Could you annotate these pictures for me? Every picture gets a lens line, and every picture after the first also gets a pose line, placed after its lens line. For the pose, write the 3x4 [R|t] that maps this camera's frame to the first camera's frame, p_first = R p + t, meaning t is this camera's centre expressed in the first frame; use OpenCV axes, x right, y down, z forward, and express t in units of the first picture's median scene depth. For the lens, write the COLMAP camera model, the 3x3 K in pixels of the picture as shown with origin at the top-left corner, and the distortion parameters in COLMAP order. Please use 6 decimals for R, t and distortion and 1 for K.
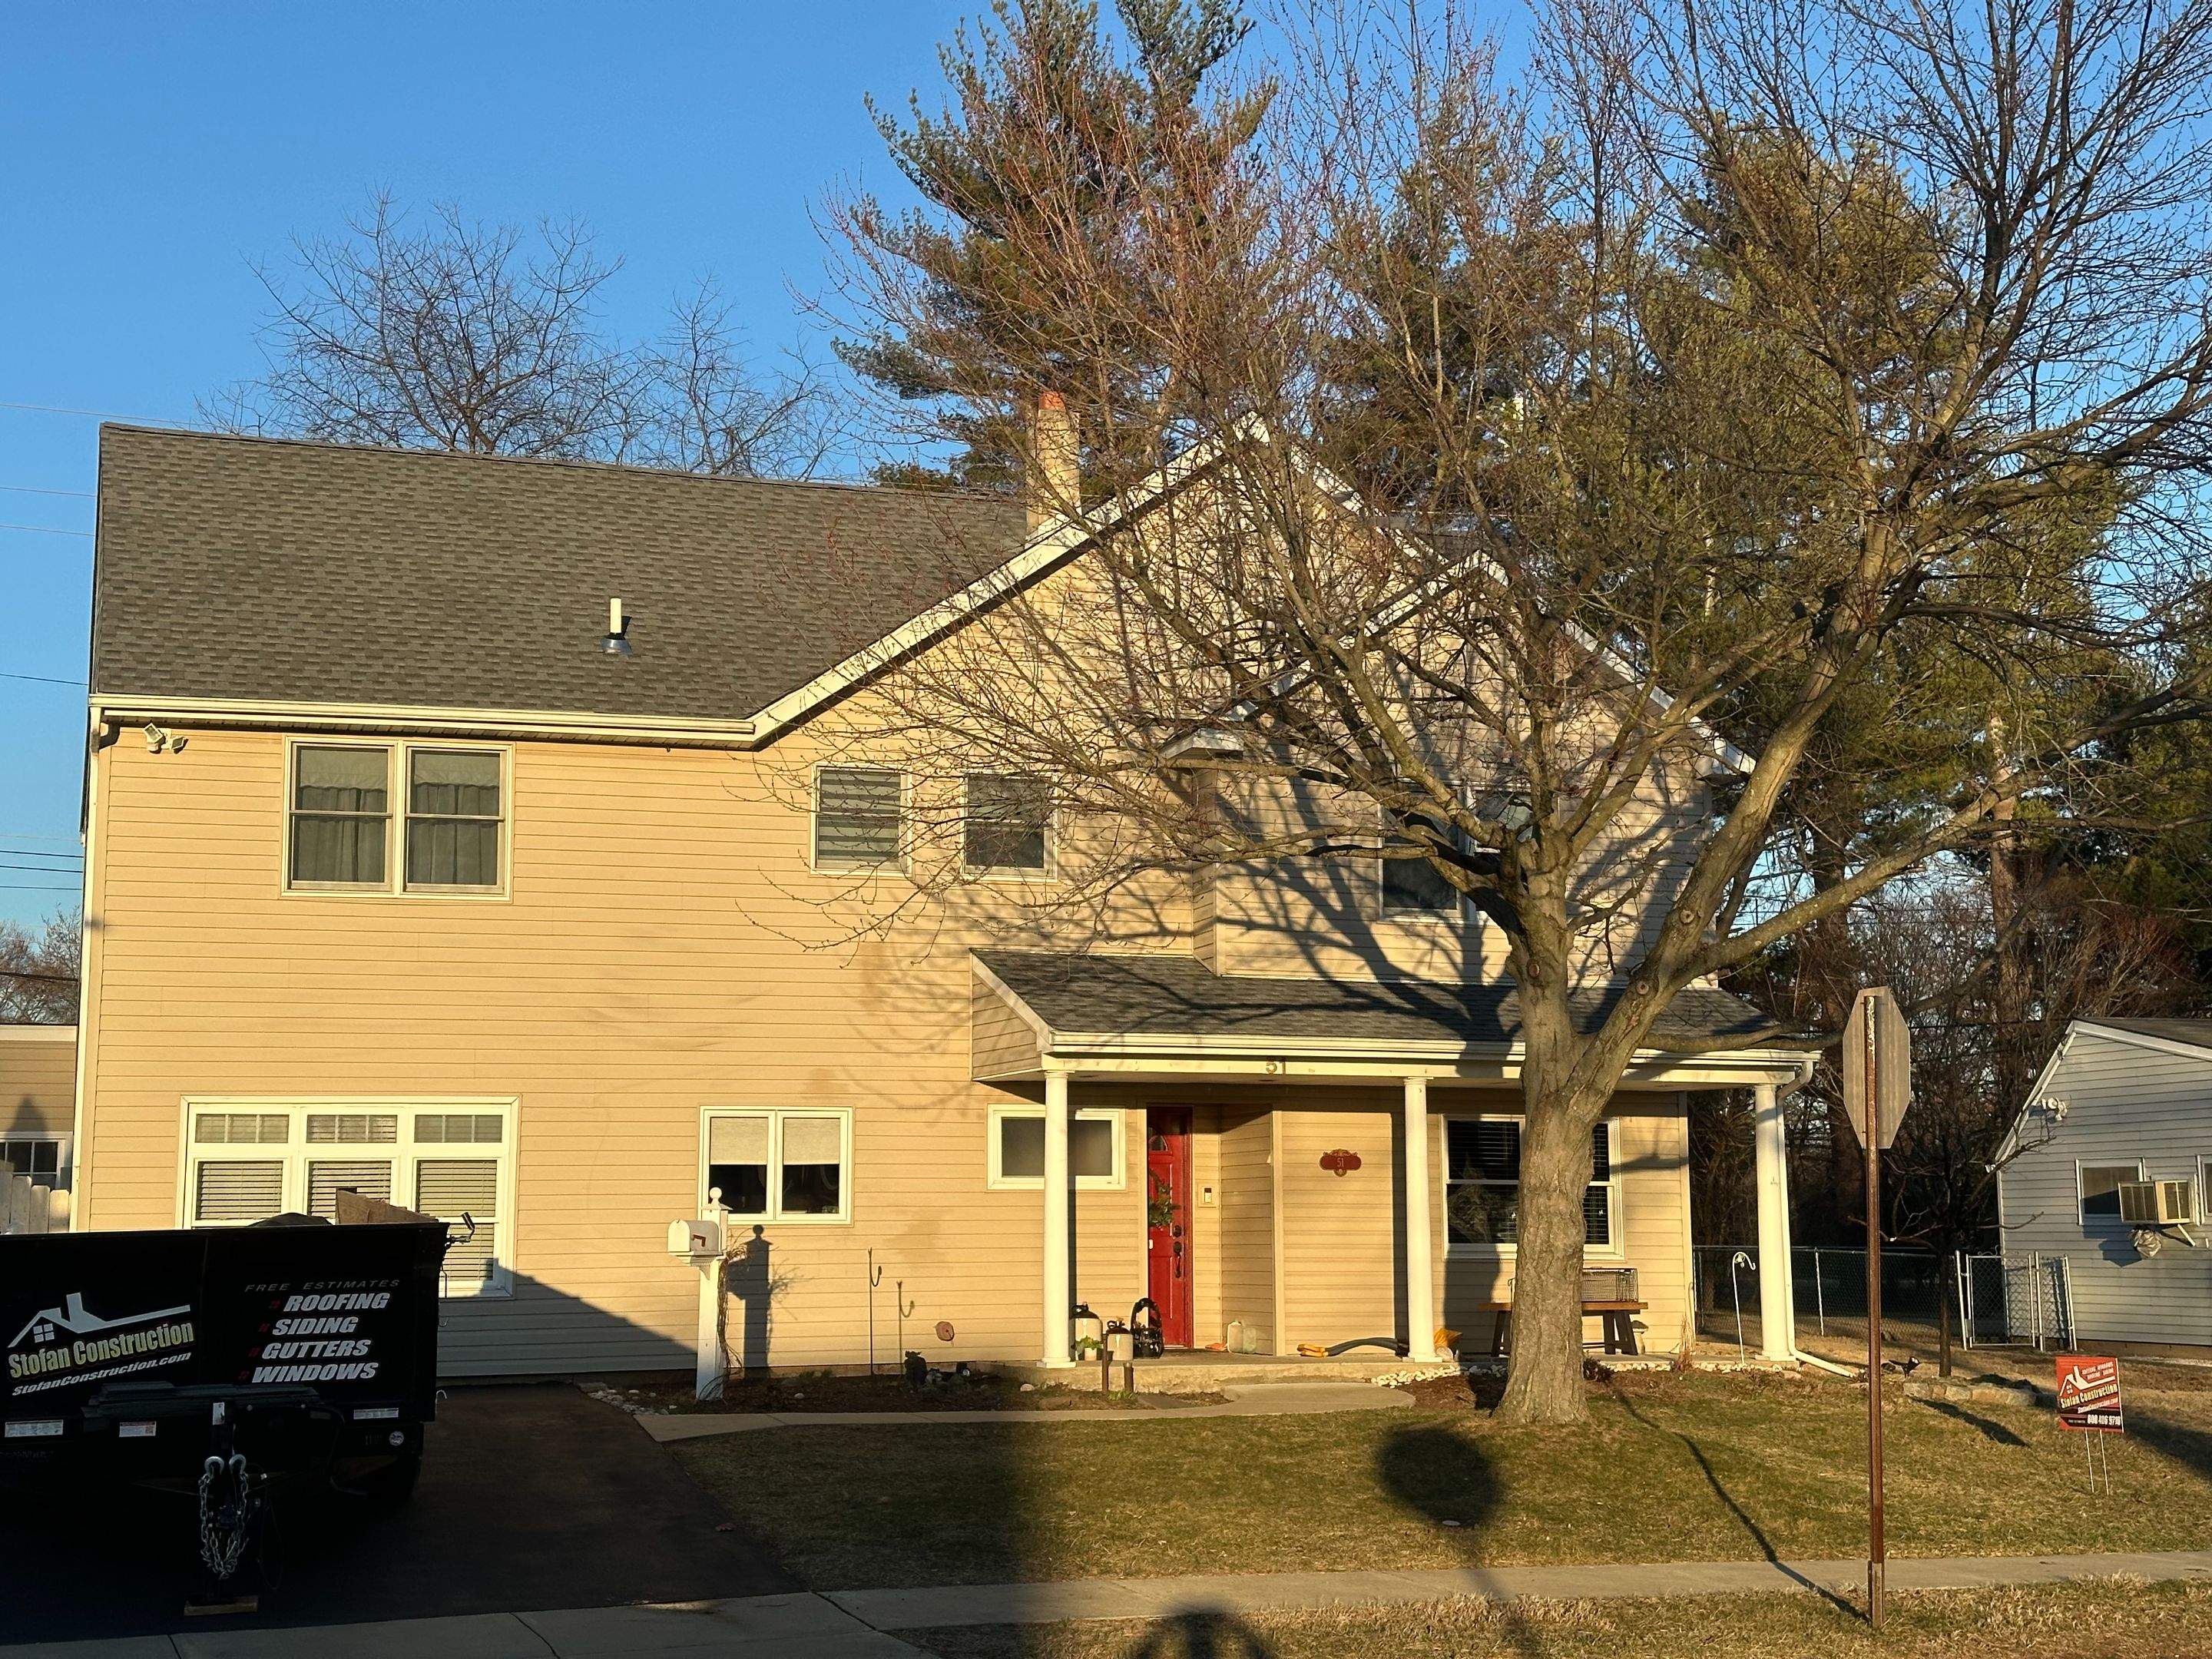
lens RADIAL K [[2950.0, 0, 1106.0], [0, 2950.0, 829.5], [0, 0, 1]] dist [0.174770, -0.269520]
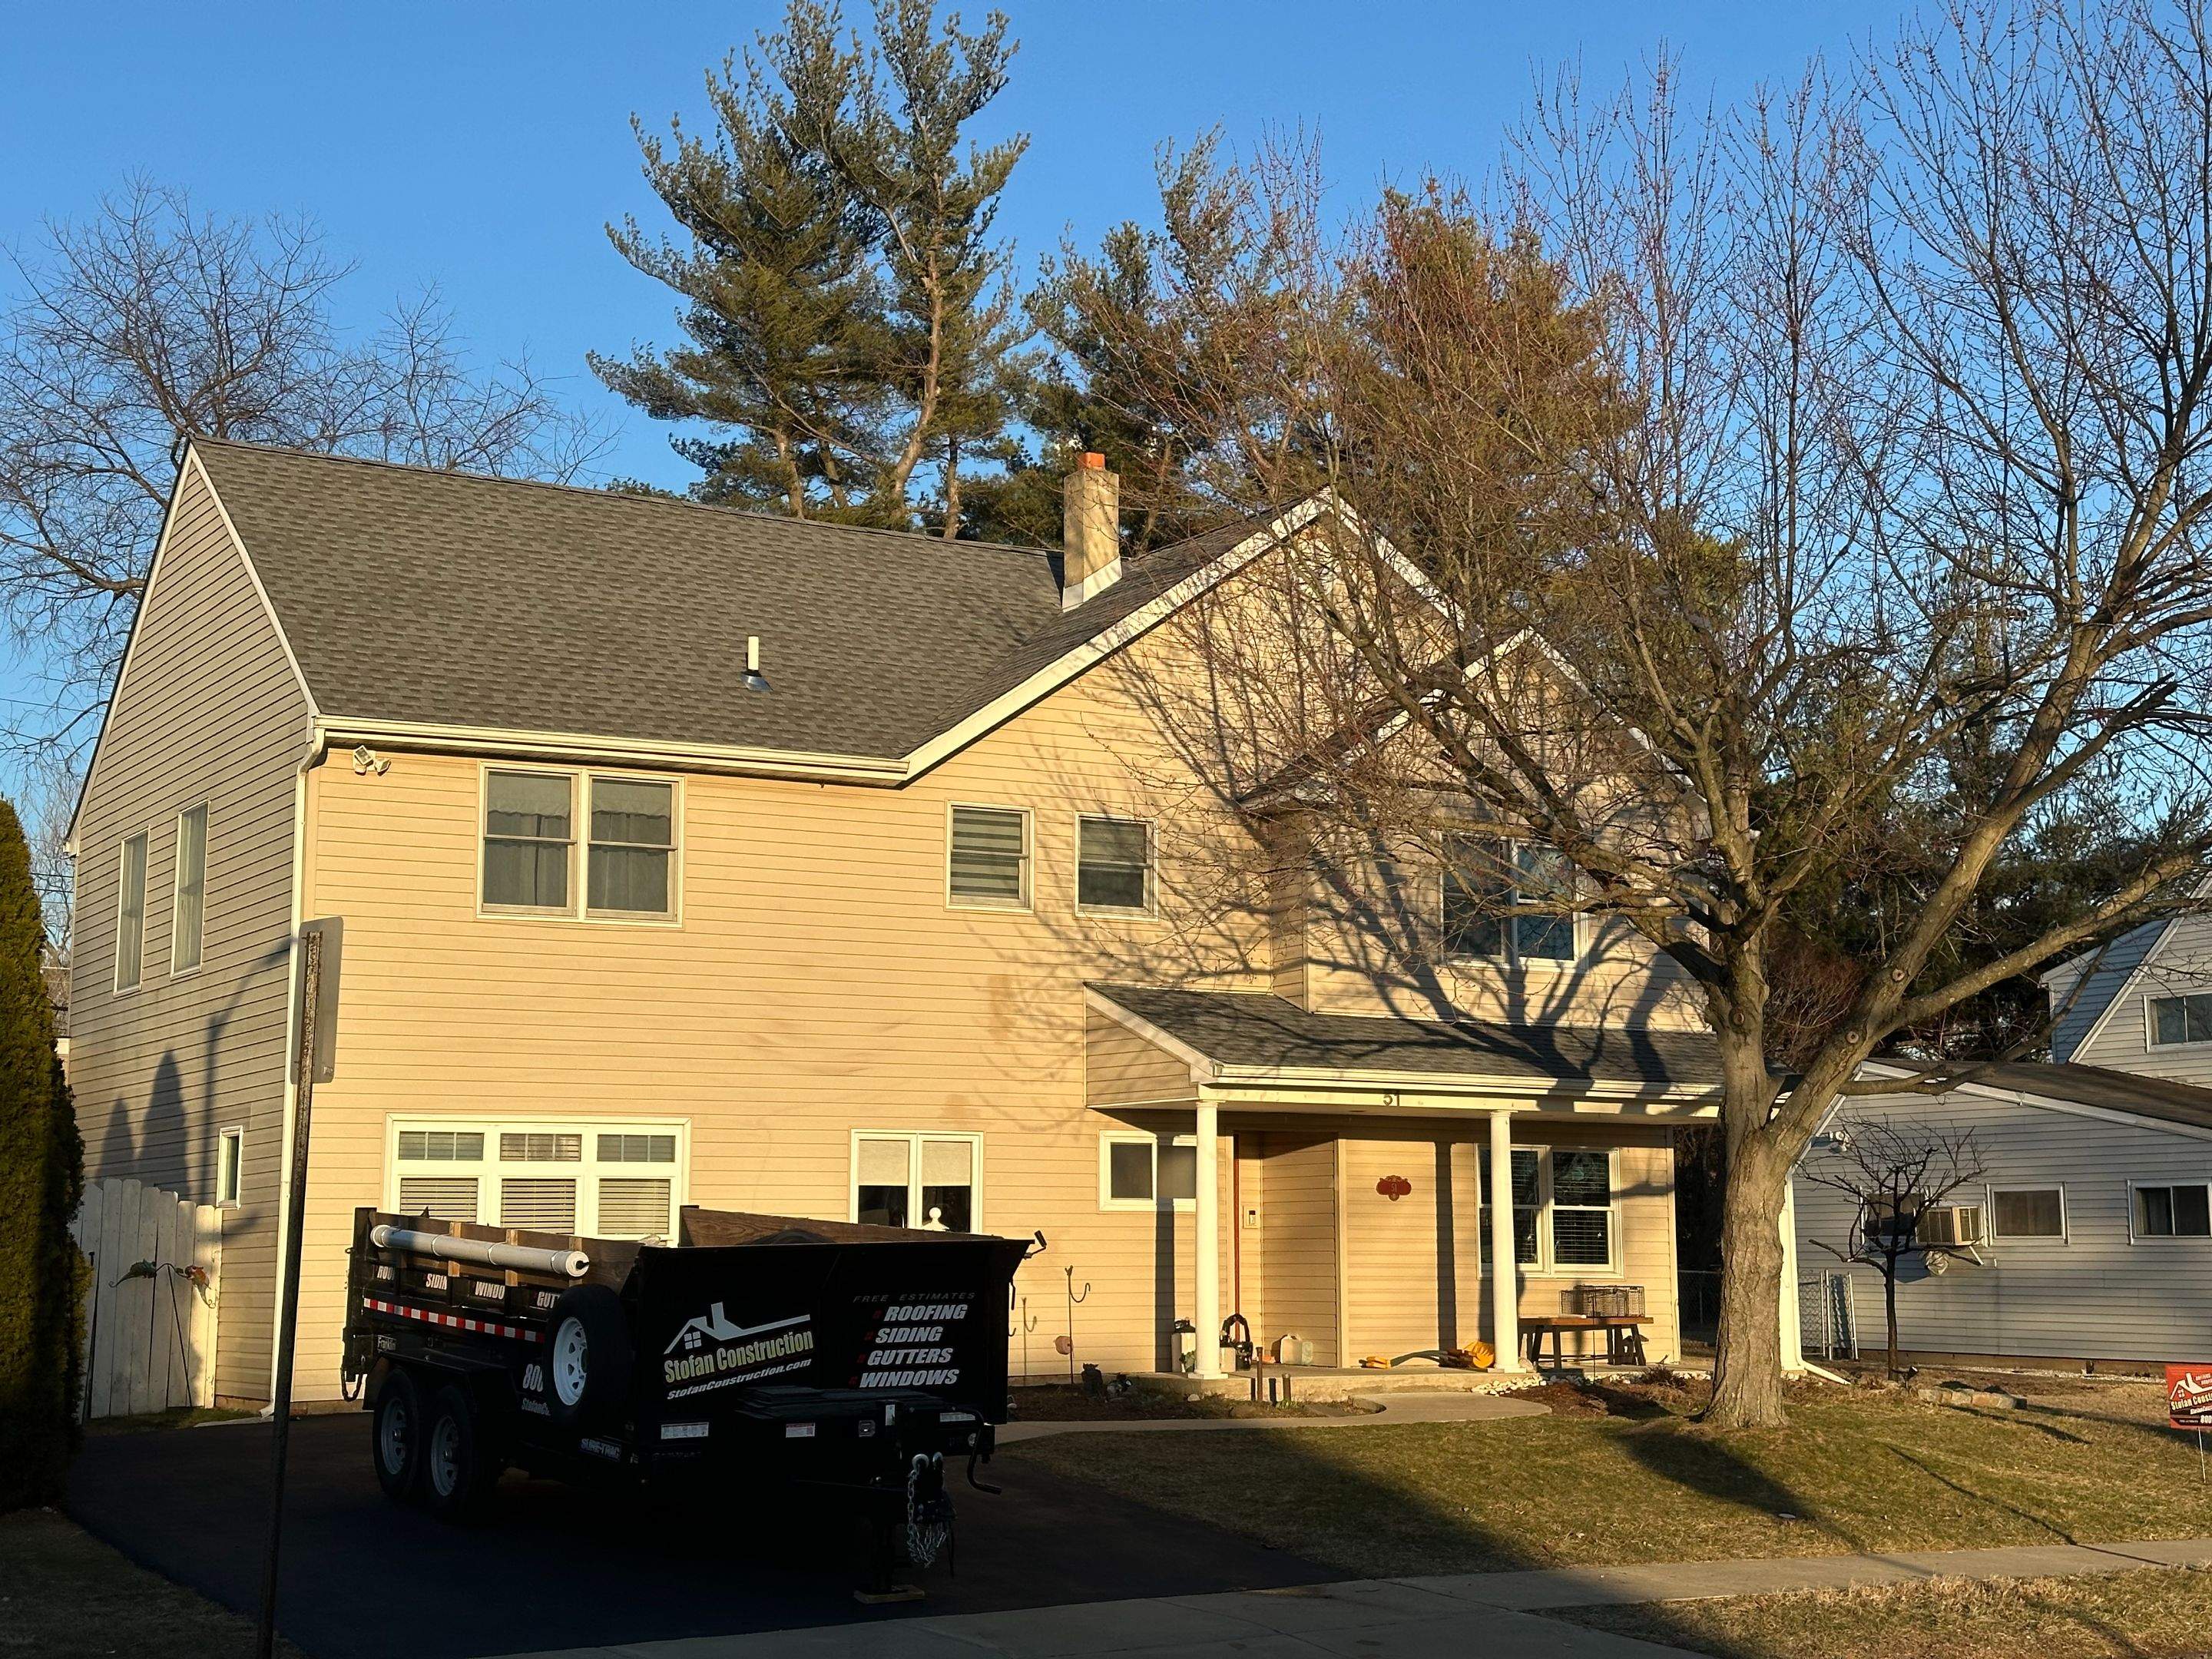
lens RADIAL K [[2950.0, 0, 1106.0], [0, 2950.0, 829.5], [0, 0, 1]] dist [0.174770, -0.269520]
pose [[0.979461, 0.031206, 0.199204, -0.251120], [-0.030015, 0.999509, -0.009001, -0.005046], [-0.199387, 0.002837, 0.979917, -0.036612]]
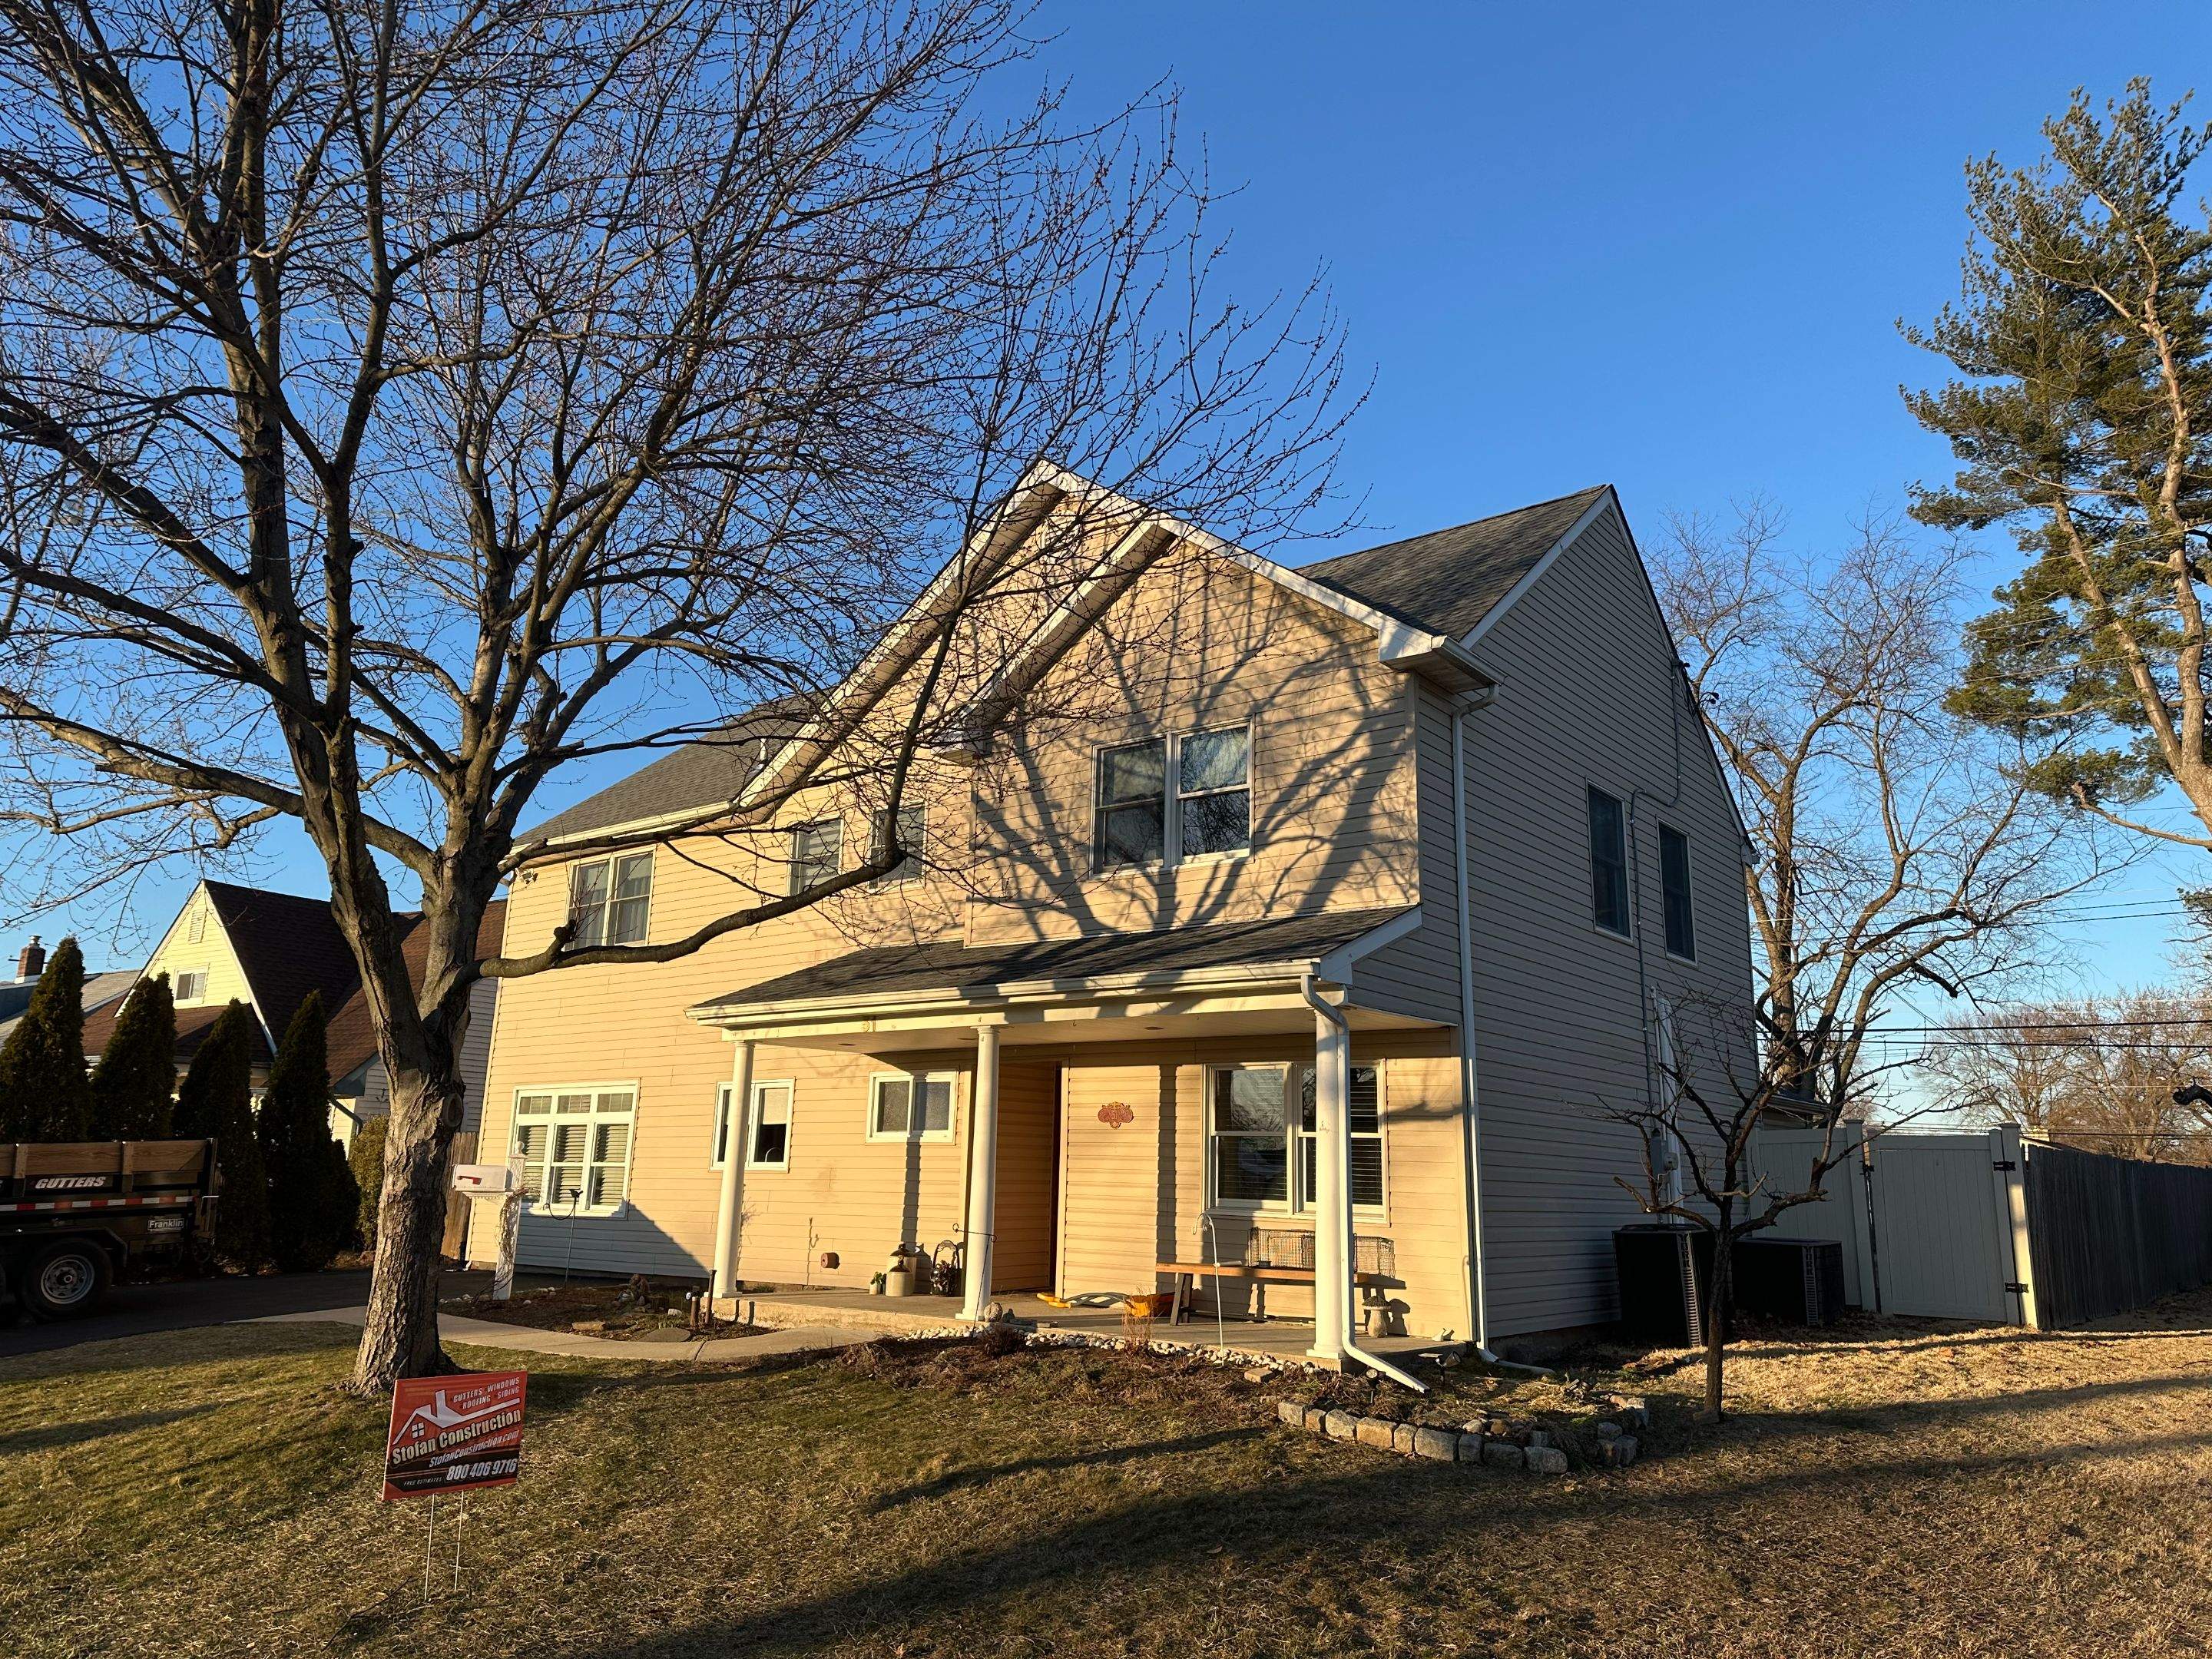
lens RADIAL K [[1541.1, 0, 1106.0], [0, 1541.1, 829.5], [0, 0, 1]] dist [0.217091, -0.000048]
pose [[0.539043, -0.167326, -0.825490, 0.566803], [0.086829, 0.985886, -0.143138, 0.094526], [0.837791, 0.005481, 0.545964, 0.723769]]
